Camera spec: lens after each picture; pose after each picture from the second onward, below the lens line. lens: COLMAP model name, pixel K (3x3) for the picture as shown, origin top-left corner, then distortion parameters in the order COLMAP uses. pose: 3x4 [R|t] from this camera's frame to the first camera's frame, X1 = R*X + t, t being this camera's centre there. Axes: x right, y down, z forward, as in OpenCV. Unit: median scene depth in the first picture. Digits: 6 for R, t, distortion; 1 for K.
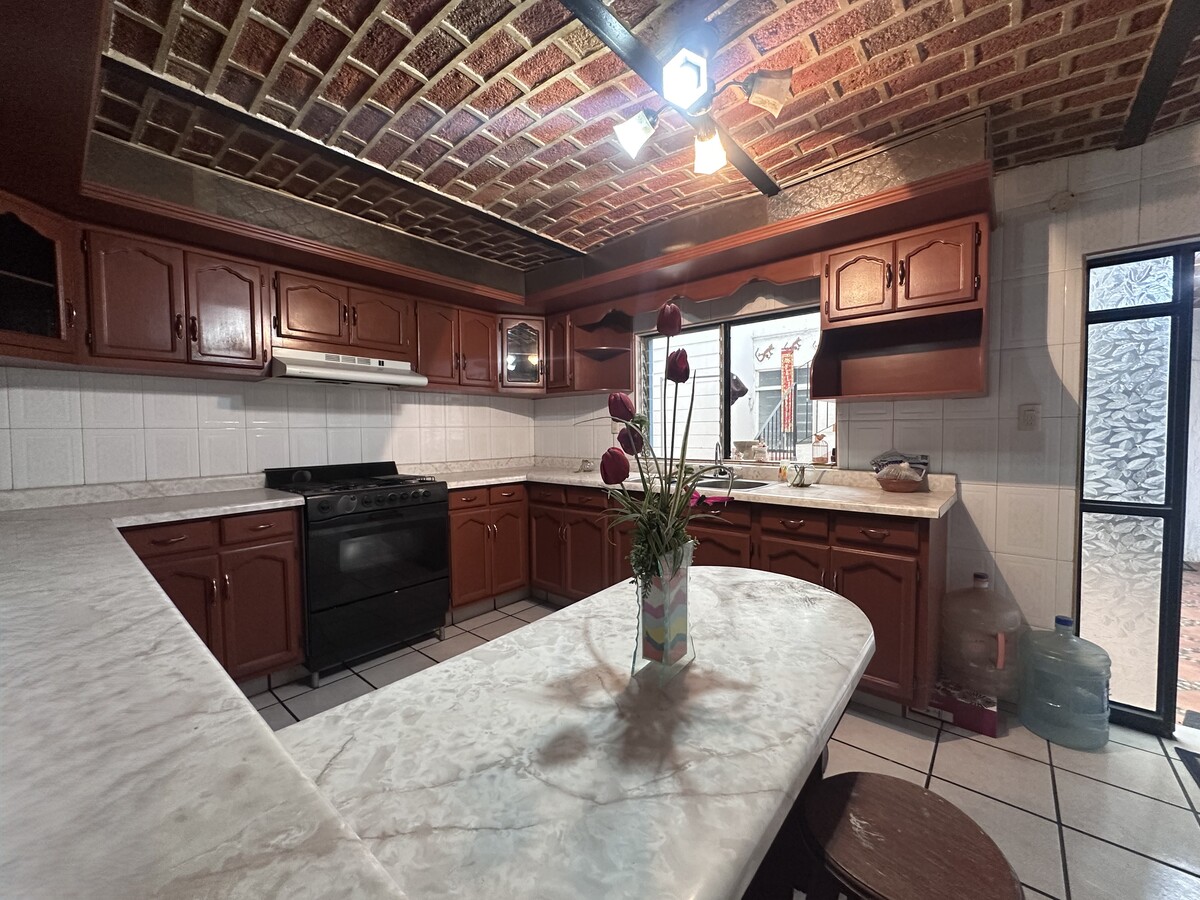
lens RADIAL K [[478.5, 0, 600.0], [0, 478.5, 450.0], [0, 0, 1]] dist [-0.000596, 0.000106]
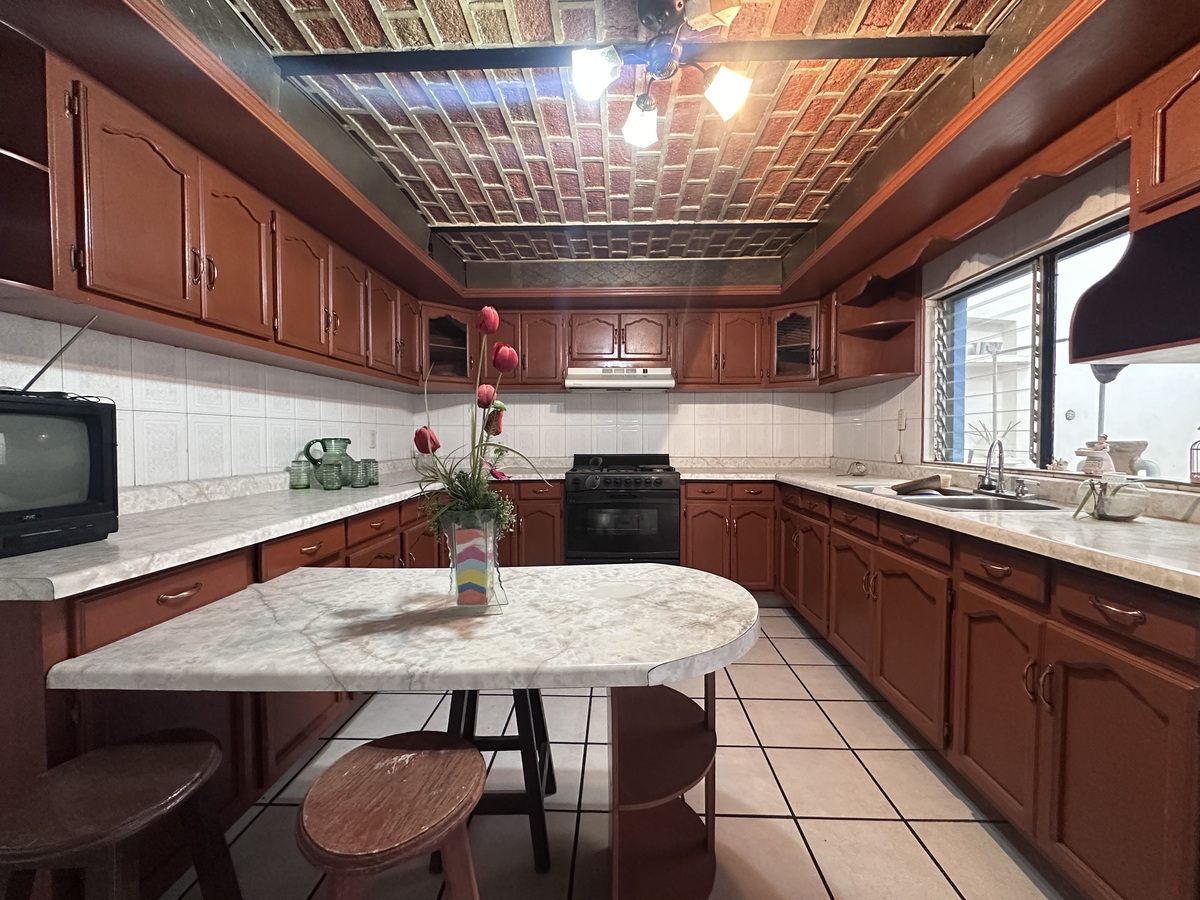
lens RADIAL K [[477.8, 0, 600.0], [0, 477.8, 450.0], [0, 0, 1]] dist [-0.002876, -0.000115]
pose [[0.624230, 0.031185, -0.780618, 0.655153], [-0.036608, 0.999273, 0.010645, 0.014125], [0.780382, 0.021932, 0.624918, 0.254310]]
